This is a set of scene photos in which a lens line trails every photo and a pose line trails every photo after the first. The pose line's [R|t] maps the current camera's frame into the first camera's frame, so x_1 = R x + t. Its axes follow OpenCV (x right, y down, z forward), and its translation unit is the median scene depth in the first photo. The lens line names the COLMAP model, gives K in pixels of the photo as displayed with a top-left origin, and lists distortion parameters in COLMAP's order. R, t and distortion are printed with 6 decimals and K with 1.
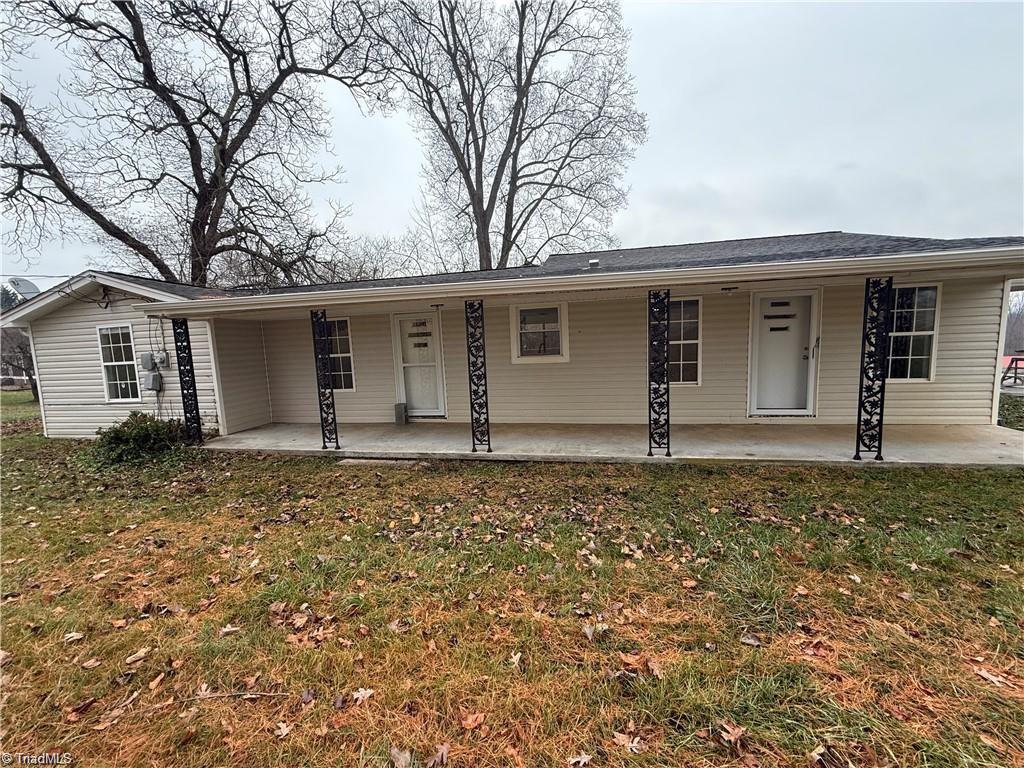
lens RADIAL K [[417.1, 0, 512.0], [0, 417.1, 384.0], [0, 0, 1]] dist [0.000276, 0.000057]
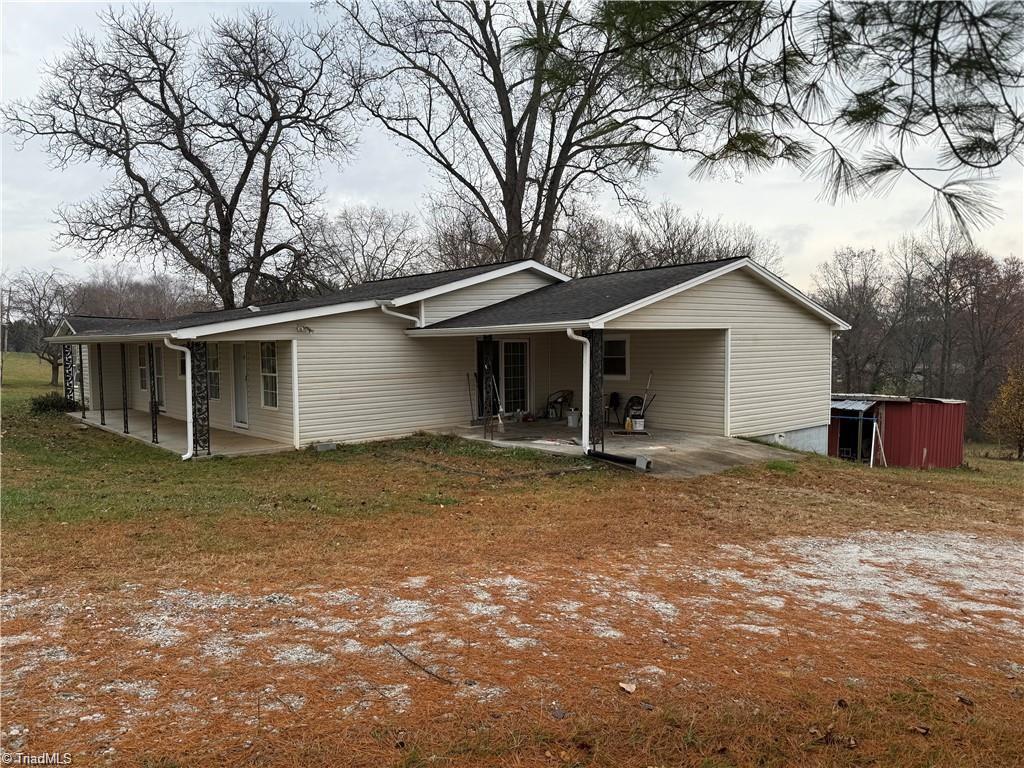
lens RADIAL K [[719.0, 0, 513.9], [0, 719.0, 387.2], [0, 0, 1]] dist [0.133792, -0.216062]
pose [[0.796532, 0.065074, -0.601084, 2.445836], [-0.087325, 0.996149, -0.007874, -0.098585], [0.598257, 0.058761, 0.799147, -0.389868]]
